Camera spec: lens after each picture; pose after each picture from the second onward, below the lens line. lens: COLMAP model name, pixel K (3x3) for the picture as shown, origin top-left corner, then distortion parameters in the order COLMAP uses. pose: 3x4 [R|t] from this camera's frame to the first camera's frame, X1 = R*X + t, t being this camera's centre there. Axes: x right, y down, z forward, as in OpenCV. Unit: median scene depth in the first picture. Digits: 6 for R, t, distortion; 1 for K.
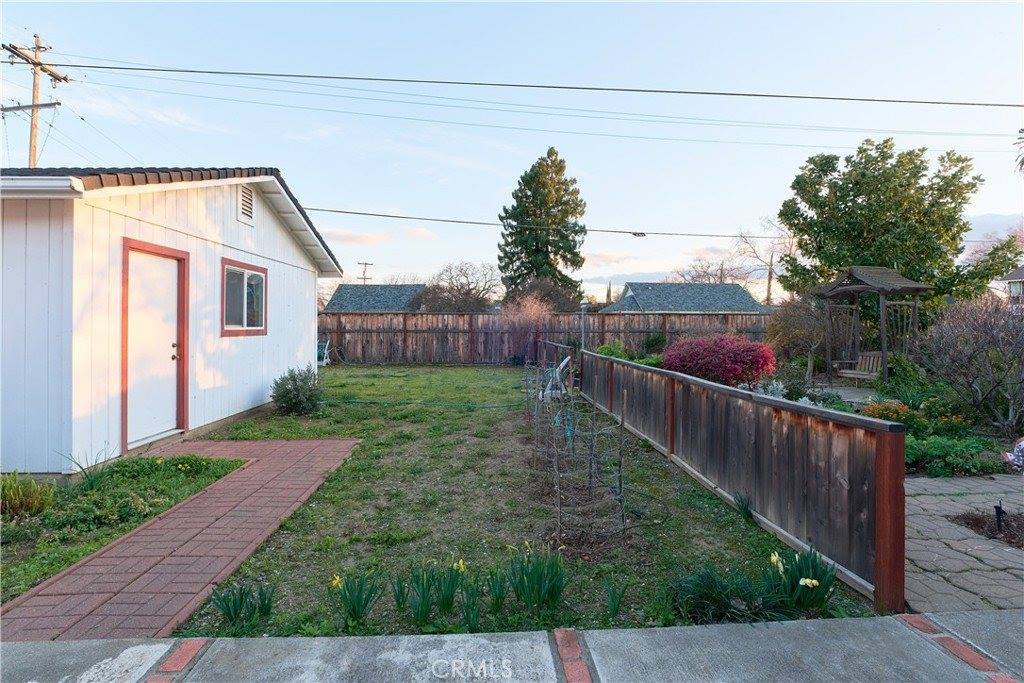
lens RADIAL K [[484.5, 0, 507.2], [0, 484.5, 321.4], [0, 0, 1]] dist [-0.036101, 0.006333]
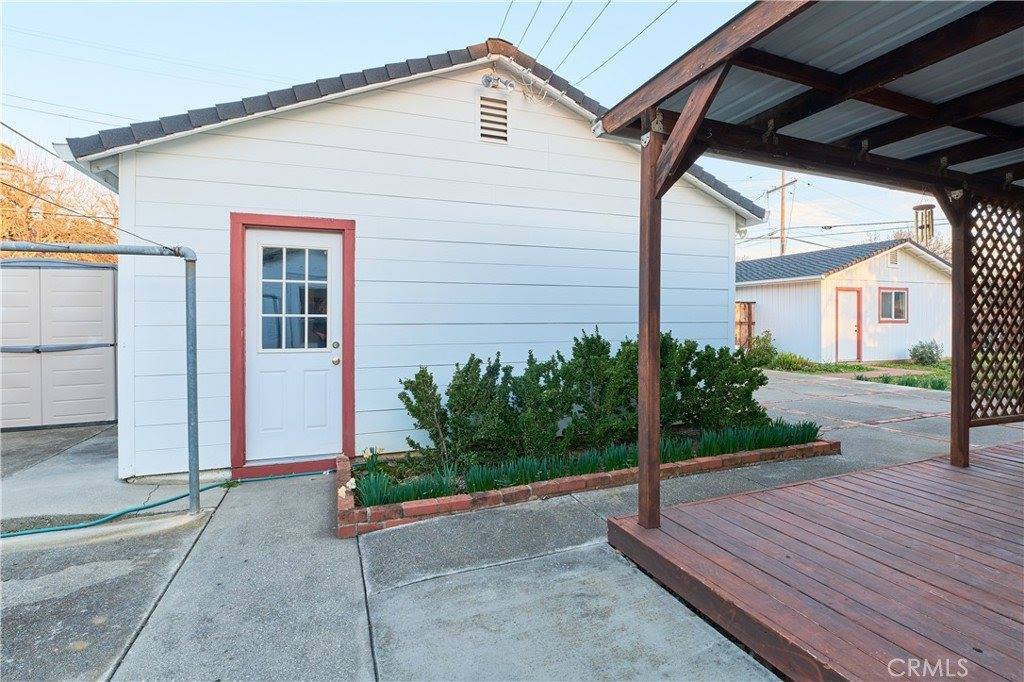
lens RADIAL K [[484.5, 0, 519.8], [0, 484.5, 319.6], [0, 0, 1]] dist [-0.036101, 0.006333]
pose [[0.300001, 0.001187, -0.953938, 0.969512], [0.005645, 0.999980, 0.003020, -0.000294], [0.953922, -0.006291, 0.299988, -1.197901]]
